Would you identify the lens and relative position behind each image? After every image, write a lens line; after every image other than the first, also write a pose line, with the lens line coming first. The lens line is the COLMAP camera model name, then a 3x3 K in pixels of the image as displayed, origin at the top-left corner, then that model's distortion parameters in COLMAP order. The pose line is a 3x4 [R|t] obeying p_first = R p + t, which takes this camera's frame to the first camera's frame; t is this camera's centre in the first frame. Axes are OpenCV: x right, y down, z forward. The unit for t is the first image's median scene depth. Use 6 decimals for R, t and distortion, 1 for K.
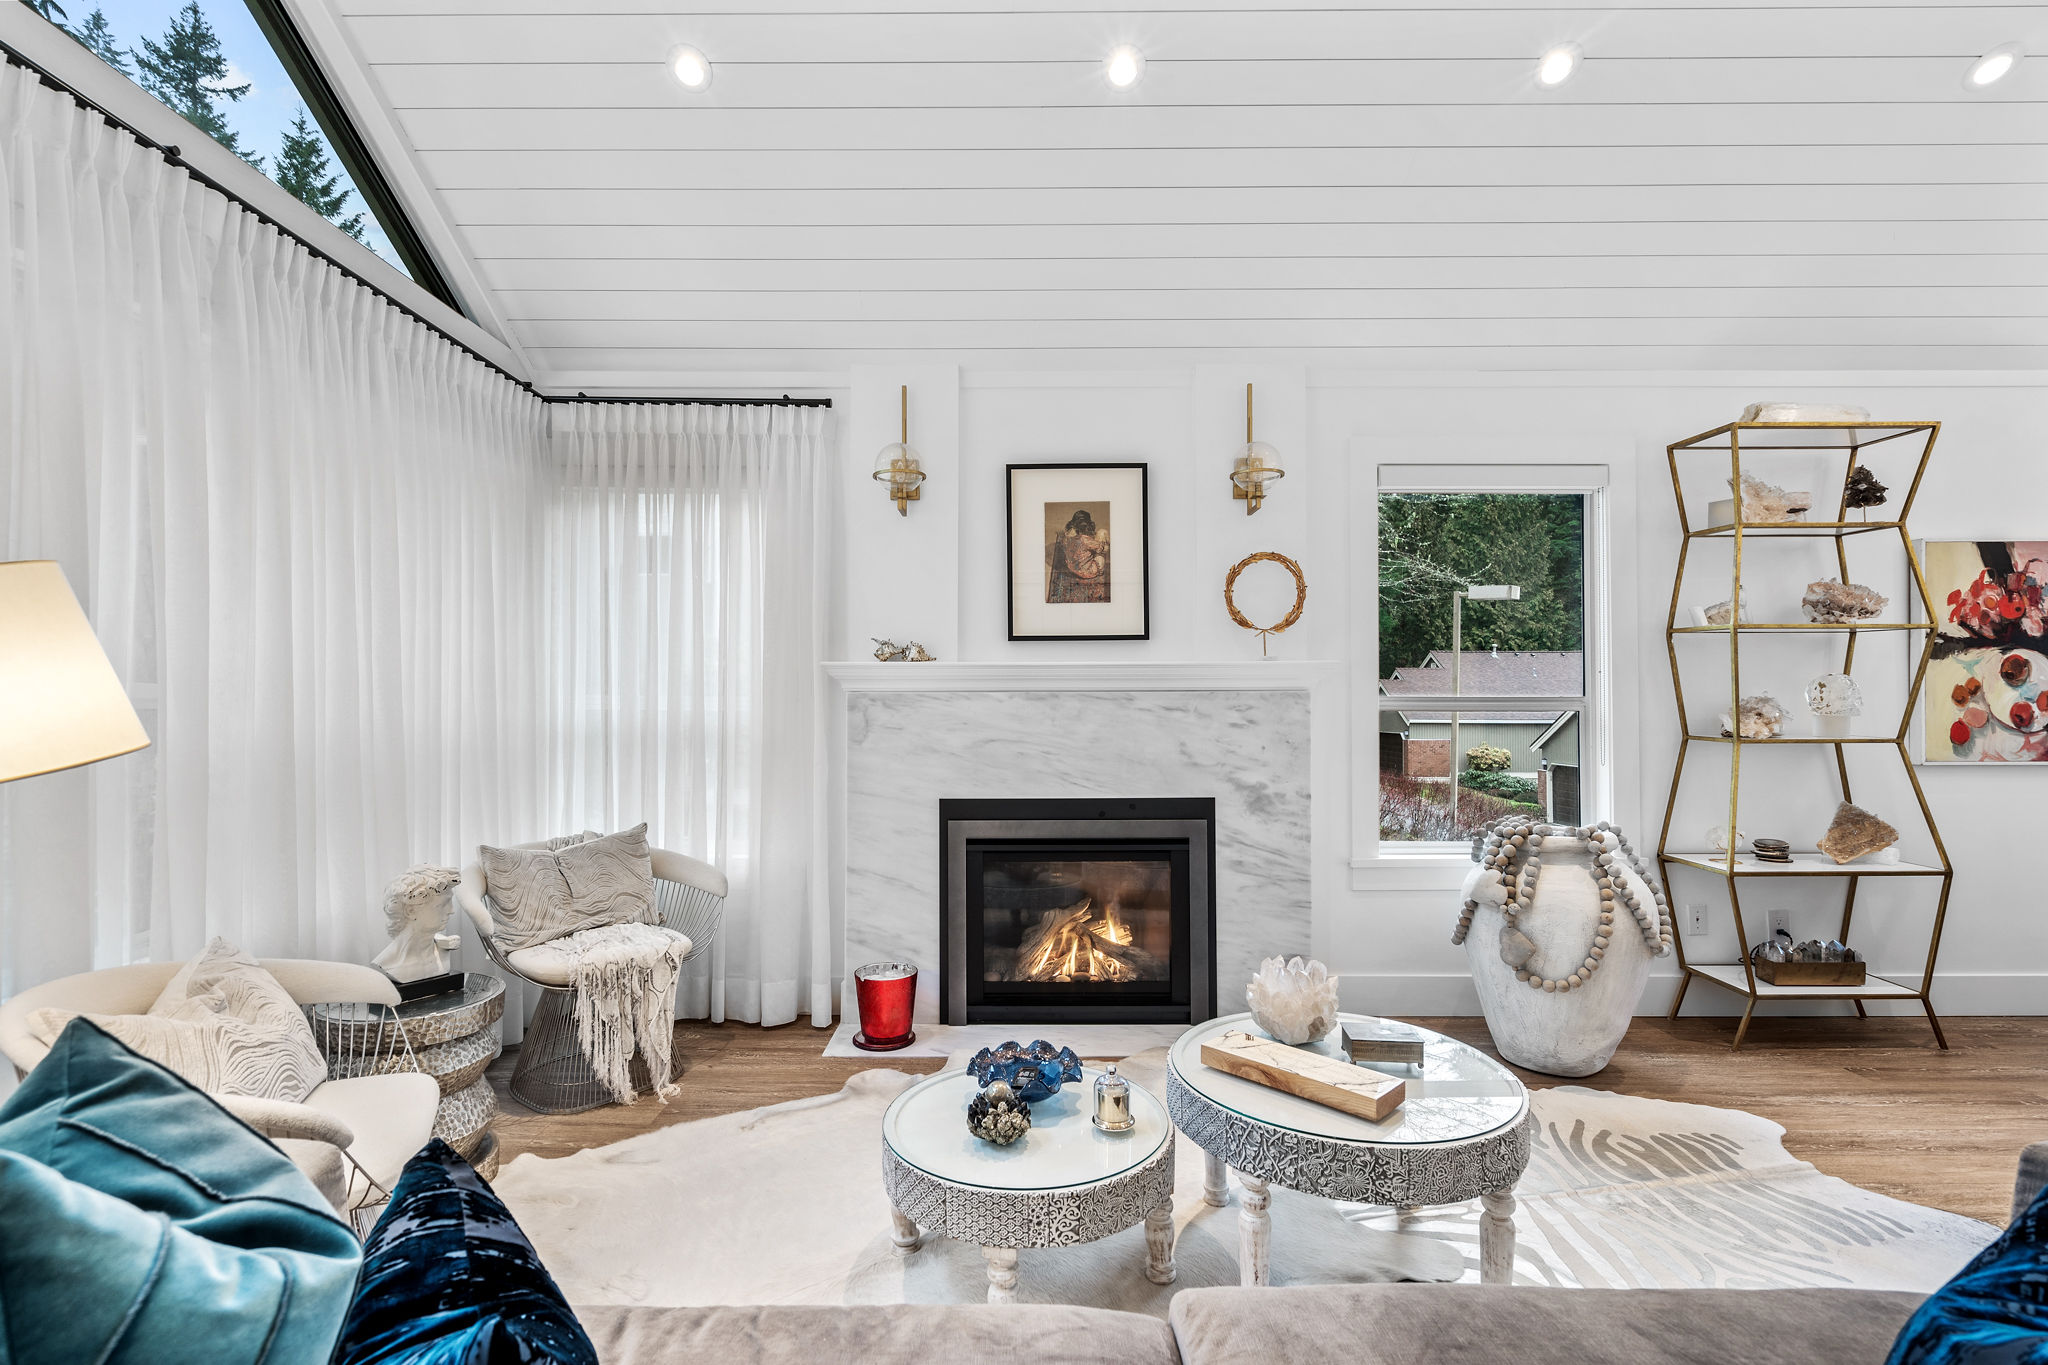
lens RADIAL K [[932.3, 0, 999.6], [0, 932.3, 696.1], [0, 0, 1]] dist [-0.004036, 0.002095]
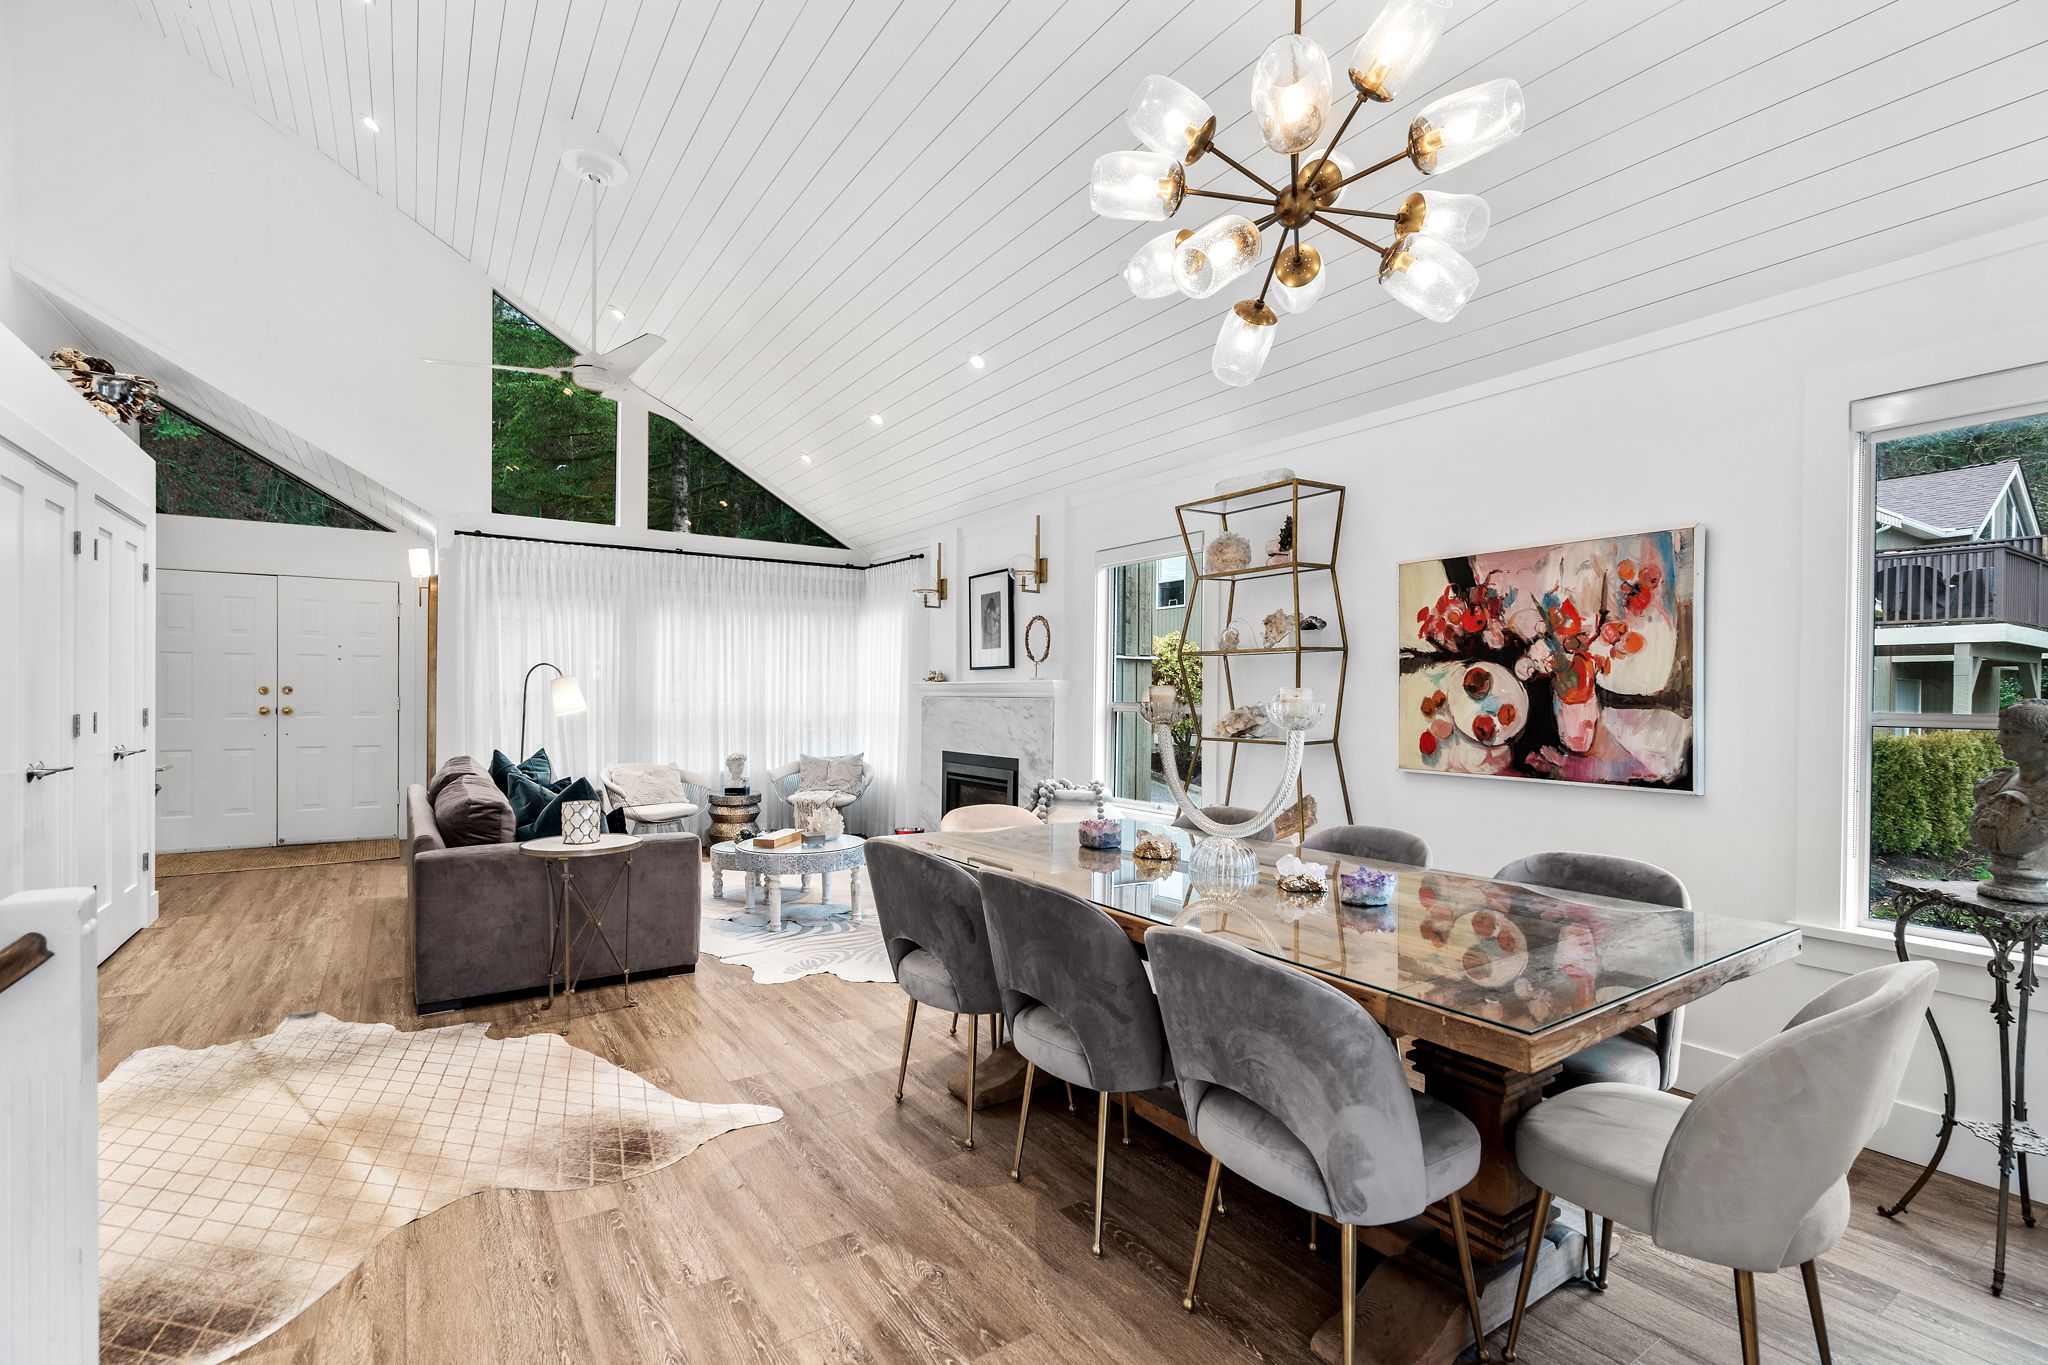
lens RADIAL K [[932.3, 0, 1001.4], [0, 932.3, 693.4], [0, 0, 1]] dist [-0.004036, 0.002095]
pose [[0.545555, 0.004137, -0.838065, 1.672244], [0.001267, 0.999983, 0.005762, -0.023572], [0.838074, -0.004205, 0.545540, 0.021942]]
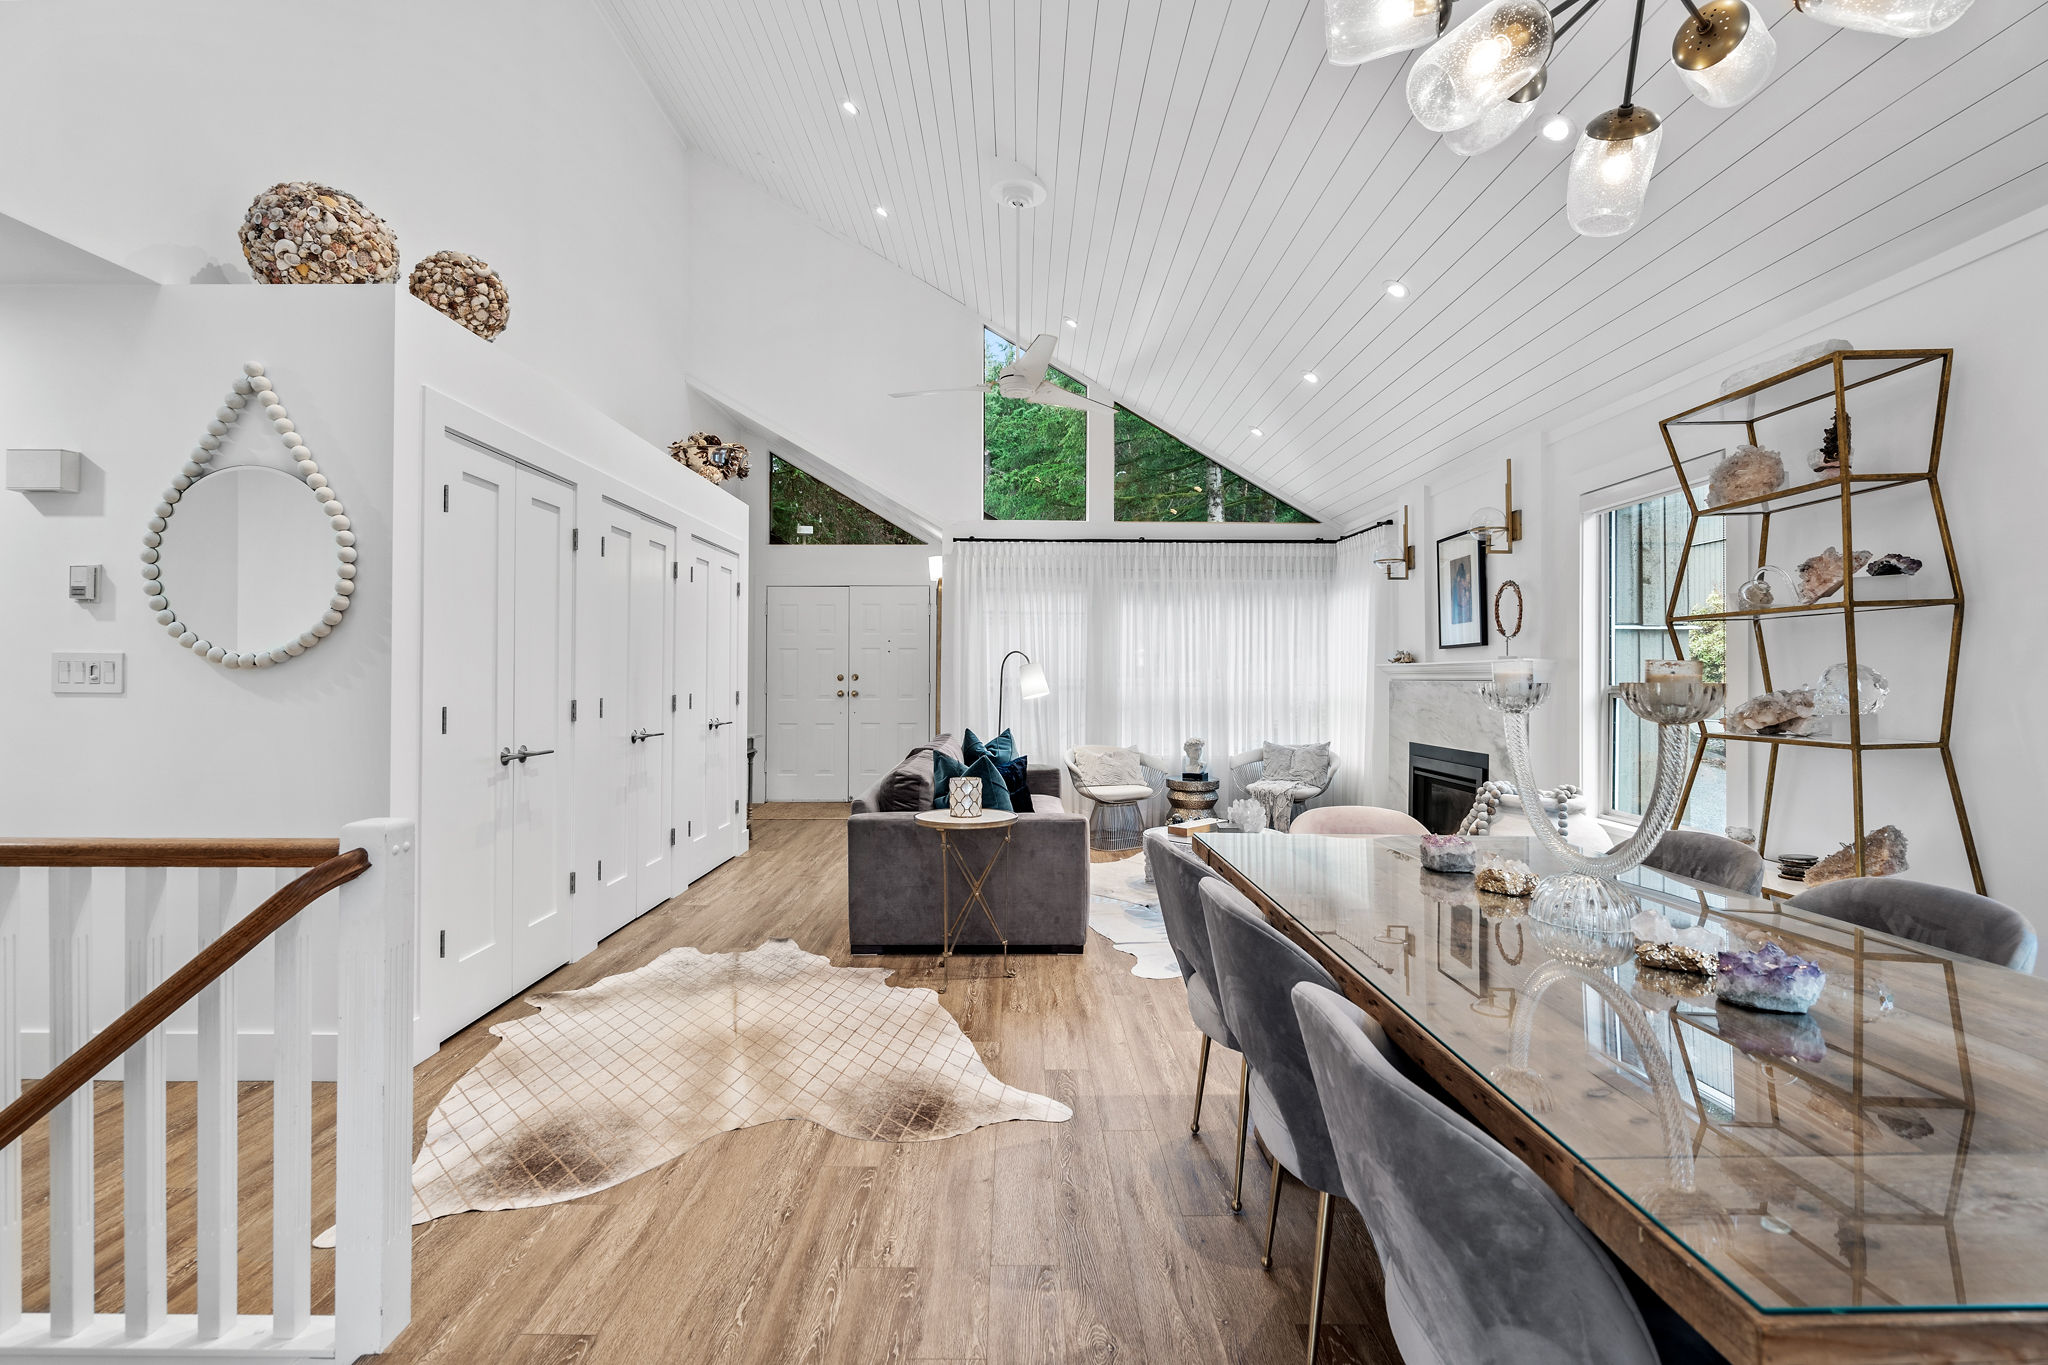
lens RADIAL K [[932.3, 0, 1014.3], [0, 932.3, 661.3], [0, 0, 1]] dist [-0.004036, 0.002095]
pose [[0.005593, -0.016896, -0.999842, 1.670773], [0.009169, 0.999816, -0.016844, -0.018194], [0.999942, -0.009073, 0.005747, 0.256677]]
